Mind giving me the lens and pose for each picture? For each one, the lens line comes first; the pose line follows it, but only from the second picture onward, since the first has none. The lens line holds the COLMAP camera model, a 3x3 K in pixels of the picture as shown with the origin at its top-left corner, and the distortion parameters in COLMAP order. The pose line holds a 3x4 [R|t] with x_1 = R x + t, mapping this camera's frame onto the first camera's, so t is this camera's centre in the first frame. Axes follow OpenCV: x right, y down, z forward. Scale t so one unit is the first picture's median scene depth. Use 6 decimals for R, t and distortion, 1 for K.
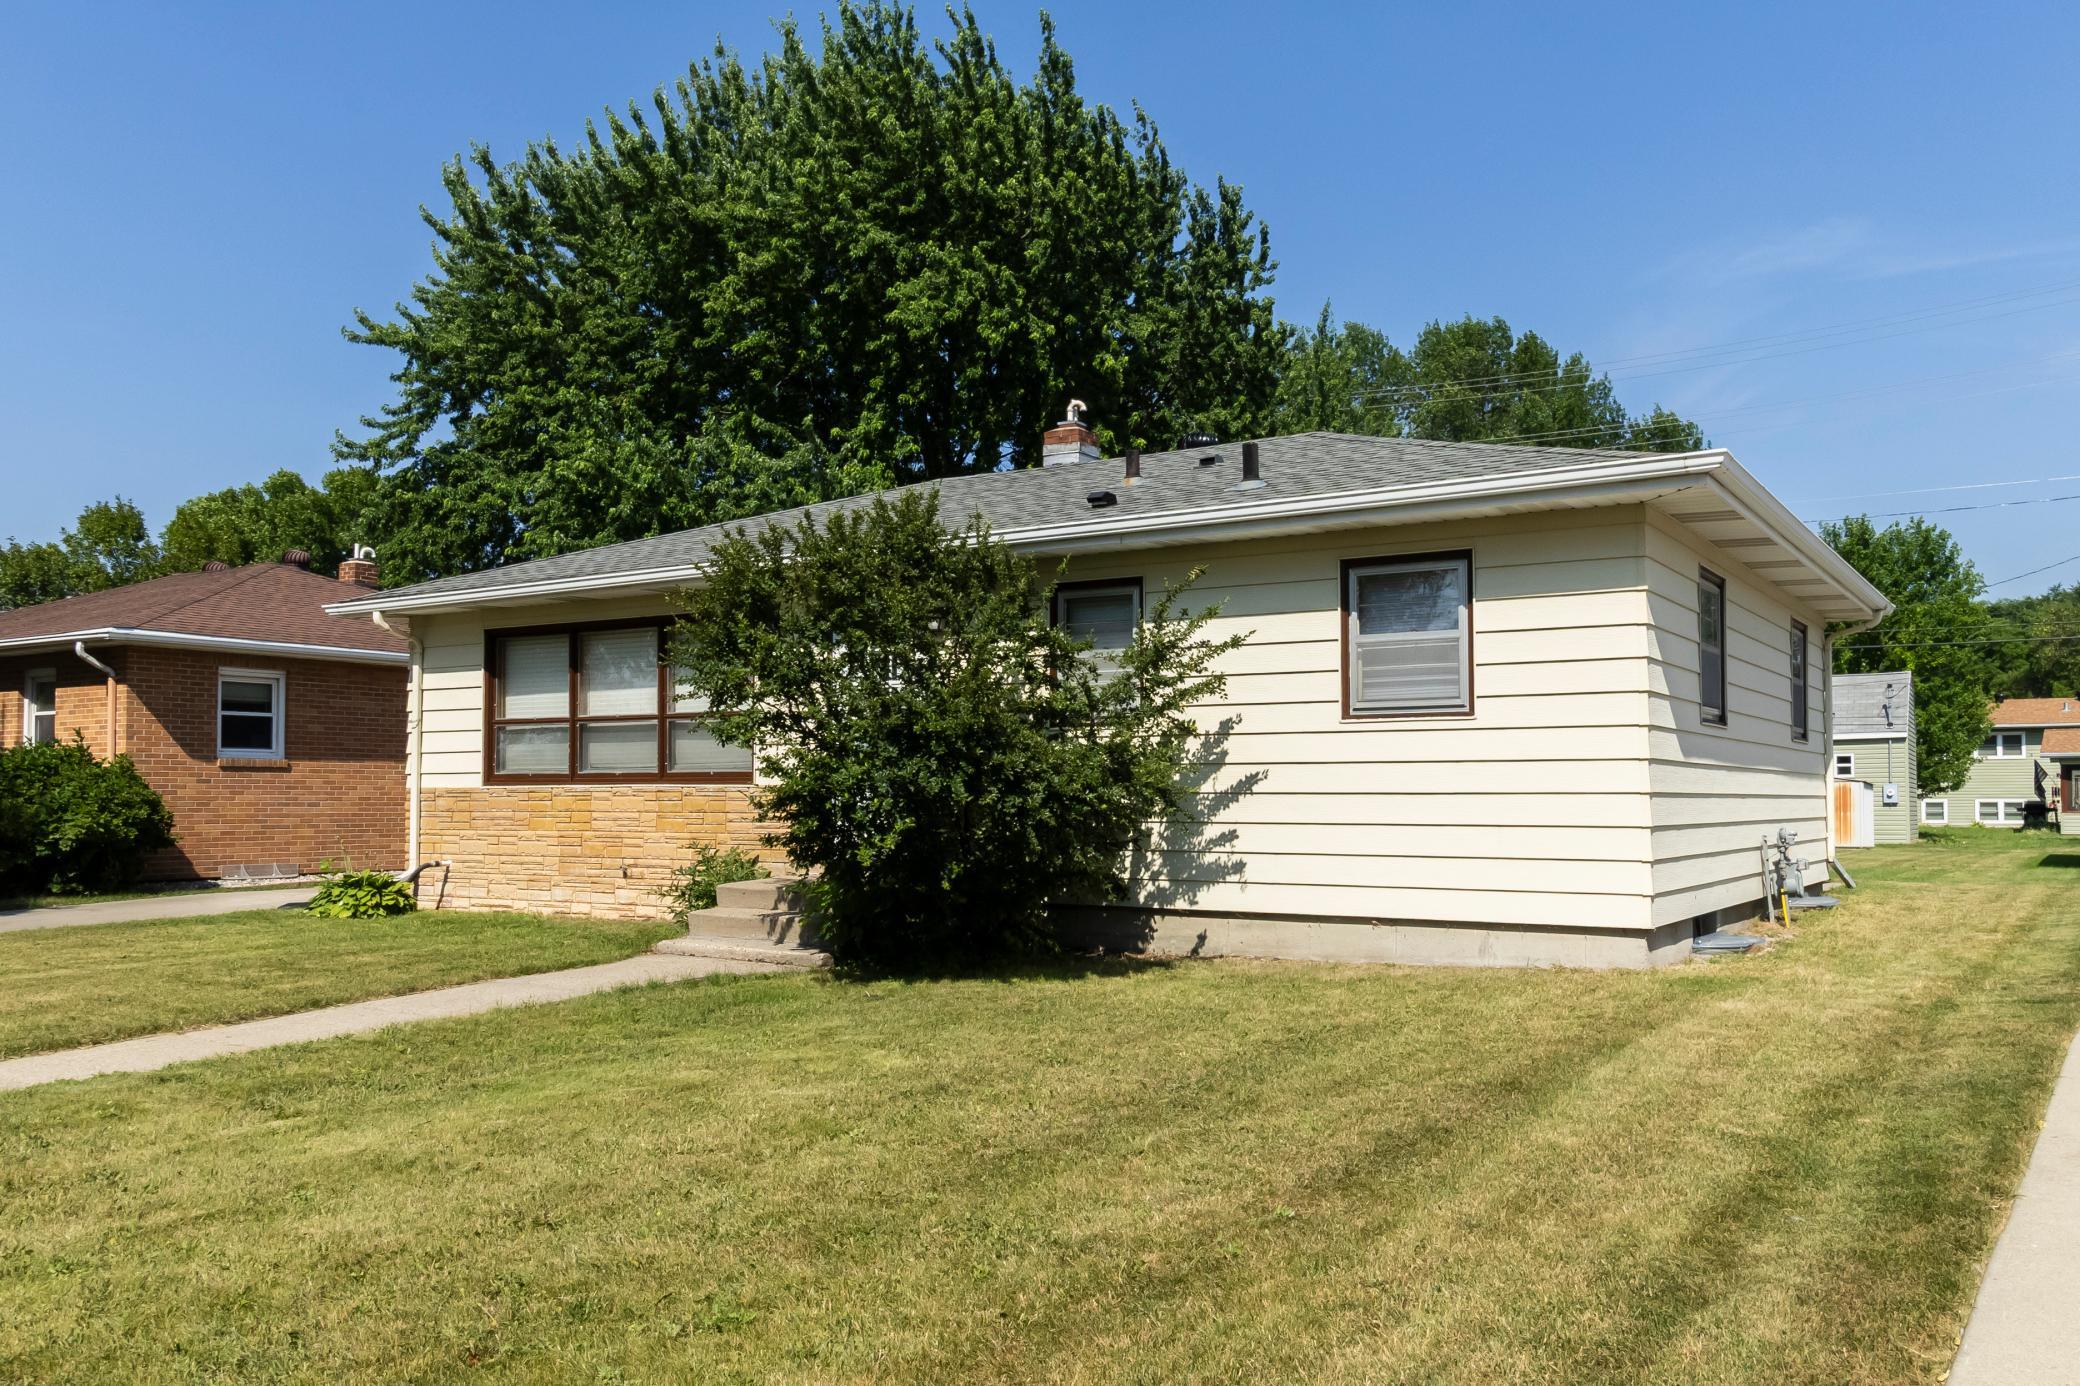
lens RADIAL K [[1705.8, 0, 1044.2], [0, 1705.8, 689.2], [0, 0, 1]] dist [-0.000389, -0.005832]
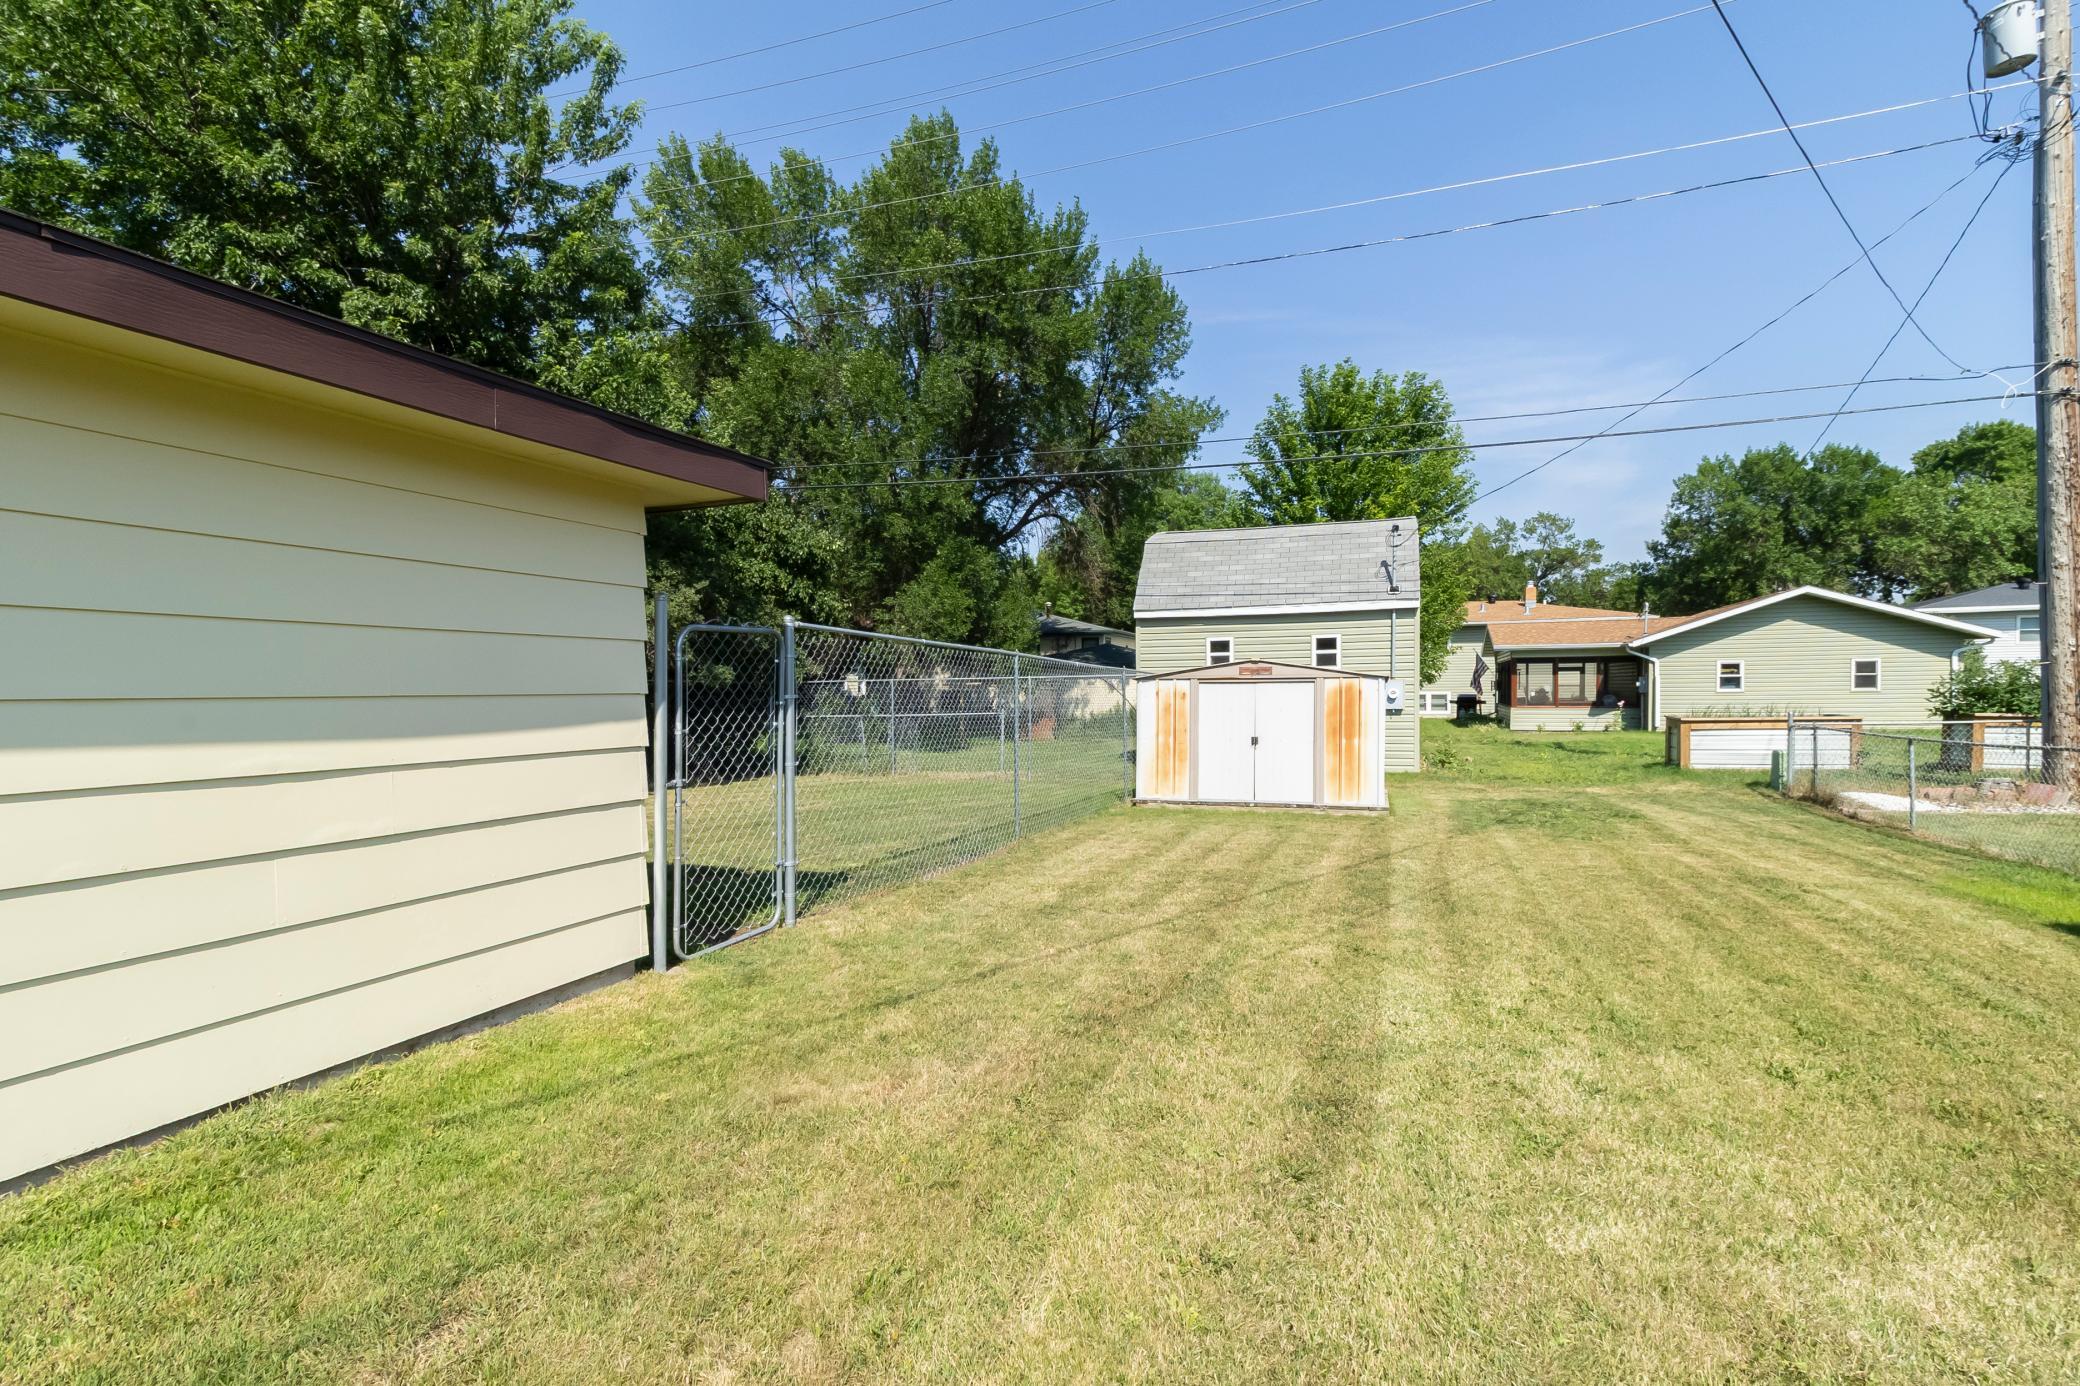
lens RADIAL K [[1064.0, 0, 1063.5], [0, 1064.0, 703.6], [0, 0, 1]] dist [0.003577, 0.002999]
pose [[0.971515, -0.011249, 0.236710, 0.239194], [-0.007126, 0.997034, 0.076630, 0.029731], [-0.236870, -0.076134, 0.968554, 0.548242]]
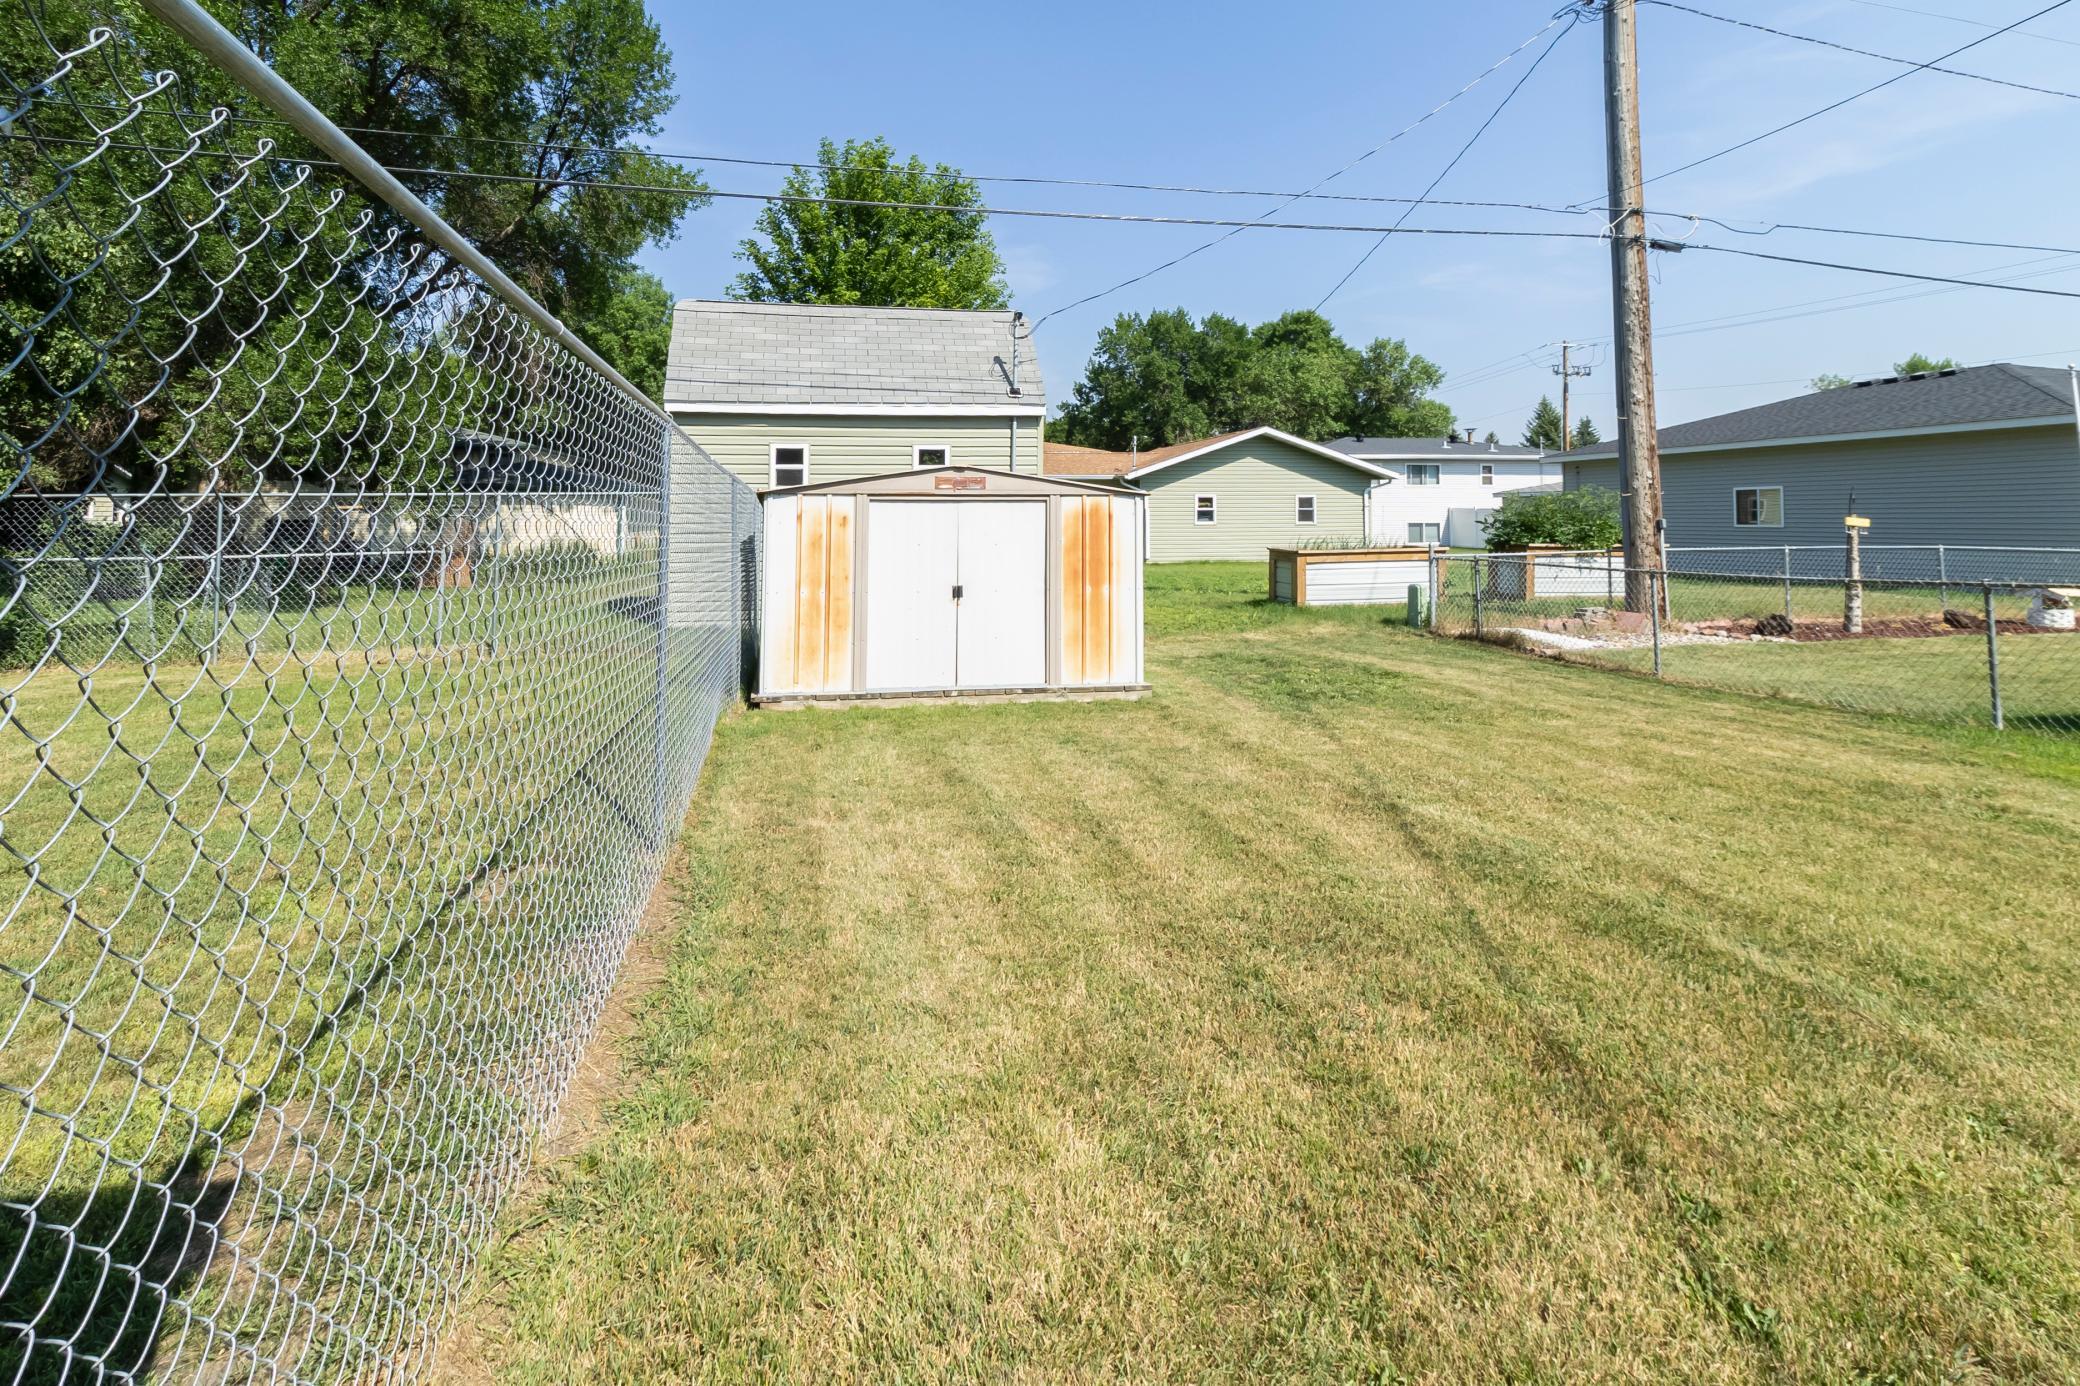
lens RADIAL K [[1064.0, 0, 1038.4], [0, 1064.0, 473.5], [0, 0, 1]] dist [0.003577, 0.002999]
pose [[0.723155, 0.028362, 0.690103, 0.239730], [-0.043501, 0.999043, 0.004525, 0.038469], [-0.689314, -0.033293, 0.723697, 0.659130]]
